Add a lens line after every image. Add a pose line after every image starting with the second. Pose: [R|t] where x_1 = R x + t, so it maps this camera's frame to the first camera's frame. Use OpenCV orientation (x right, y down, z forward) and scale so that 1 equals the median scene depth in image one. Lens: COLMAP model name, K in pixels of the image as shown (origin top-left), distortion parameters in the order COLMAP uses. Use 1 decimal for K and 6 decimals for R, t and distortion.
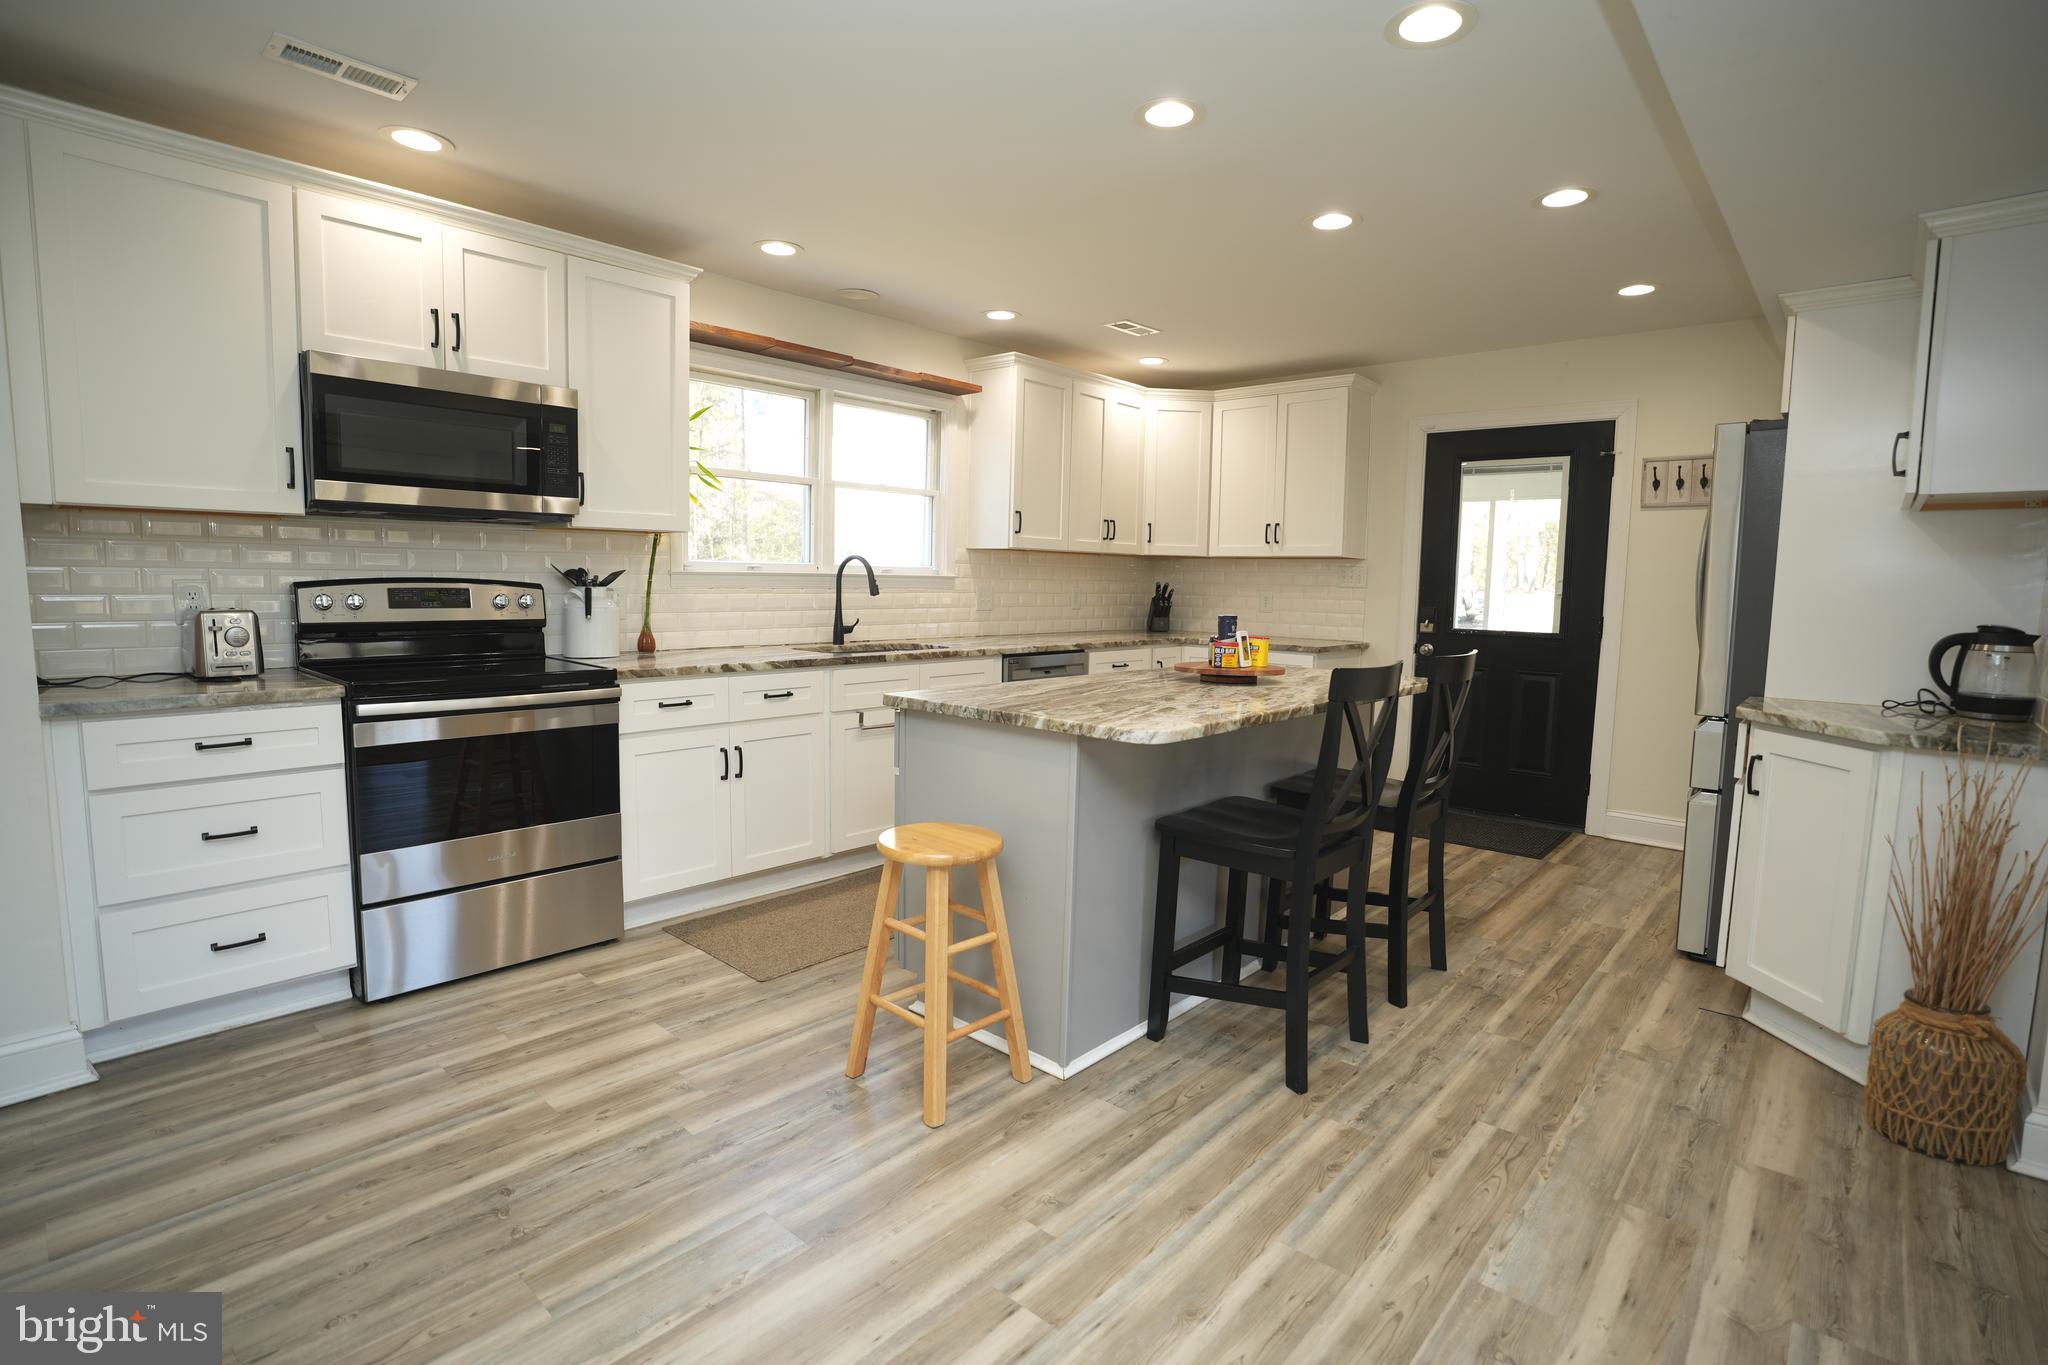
lens RADIAL K [[969.6, 0, 1027.6], [0, 969.6, 694.8], [0, 0, 1]] dist [-0.061833, 0.019126]
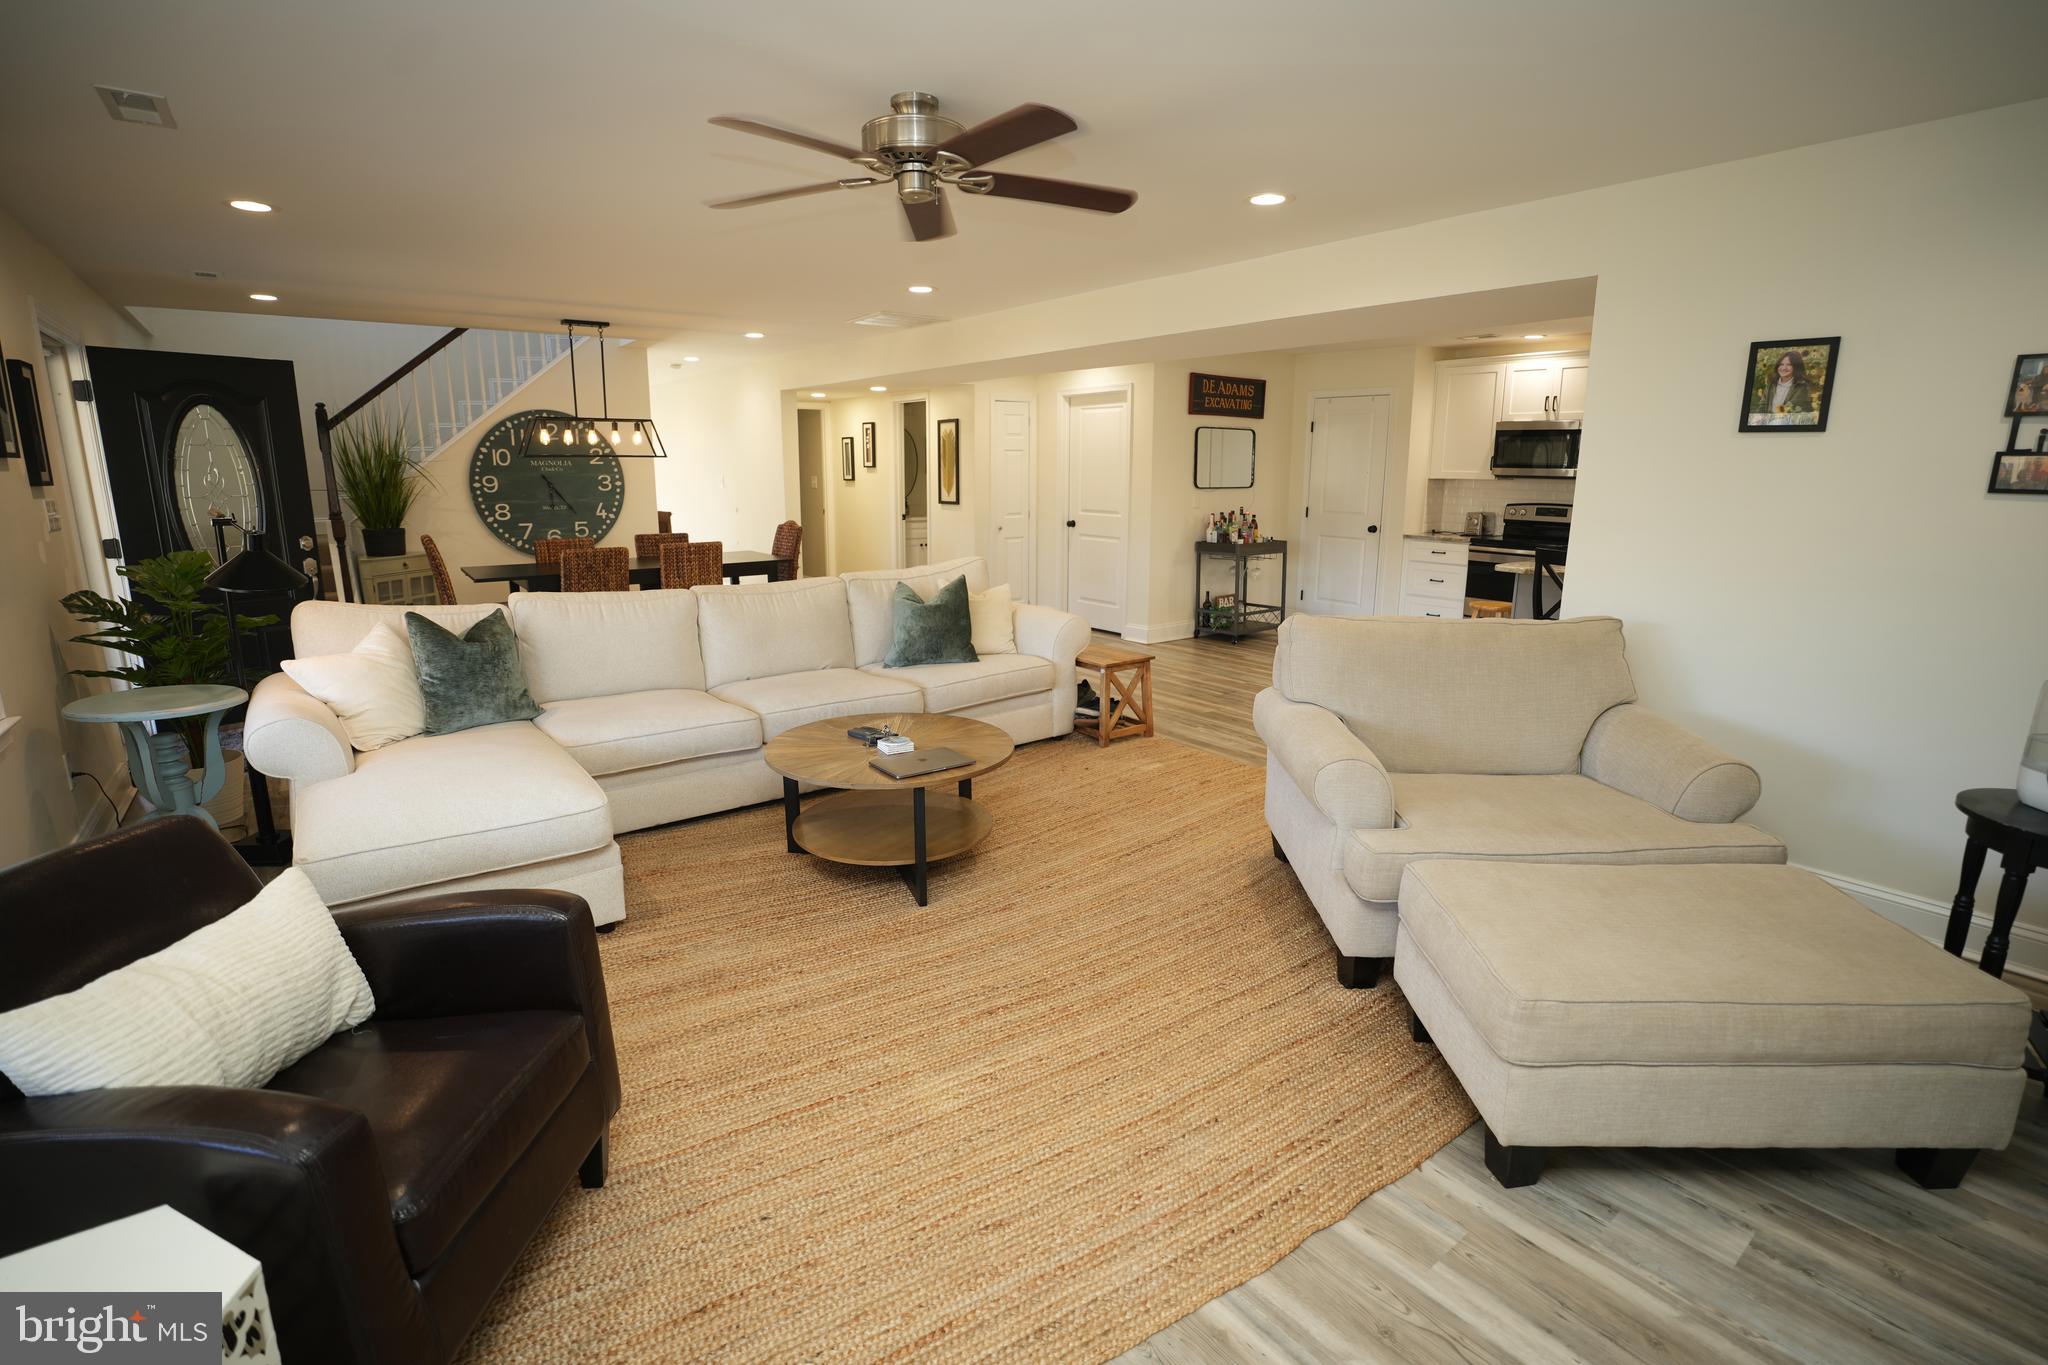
lens RADIAL K [[961.0, 0, 1018.6], [0, 961.0, 680.9], [0, 0, 1]] dist [-0.063004, 0.017125]
pose [[-0.184350, 0.195357, -0.963250, 1.943320], [-0.122800, 0.967790, 0.219779, -0.044146], [0.975159, 0.158804, -0.154422, 0.113306]]
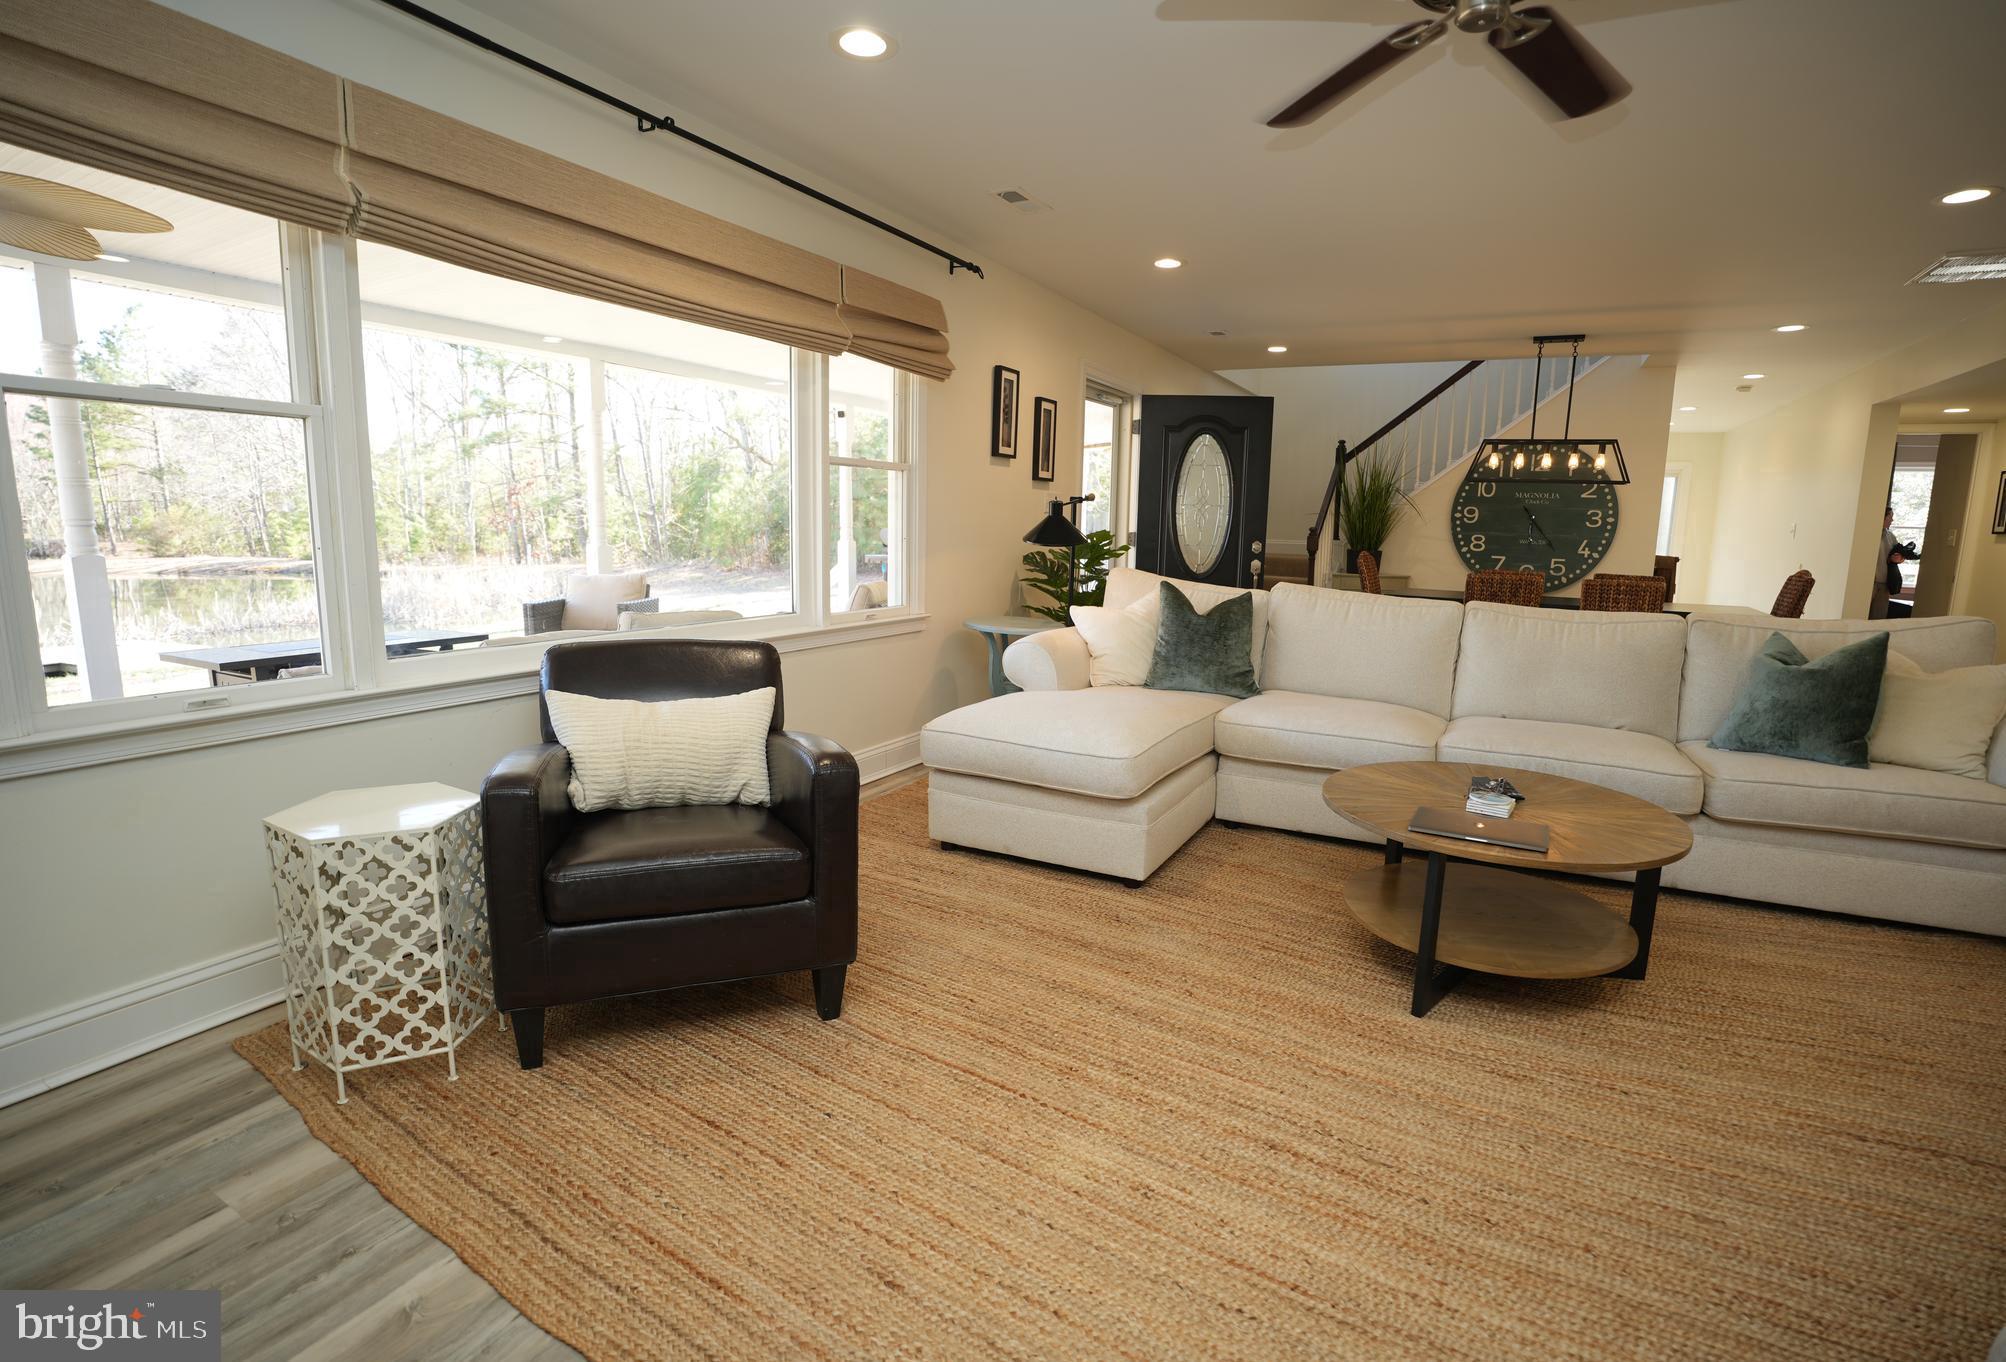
lens RADIAL K [[940.3, 0, 1019.1], [0, 940.3, 679.6], [0, 0, 1]] dist [-0.059838, 0.001791]
pose [[-0.969448, 0.000346, -0.245299, 1.506555], [-0.068337, 0.960029, 0.271429, 0.002454], [0.235588, 0.279899, -0.930674, 0.405637]]
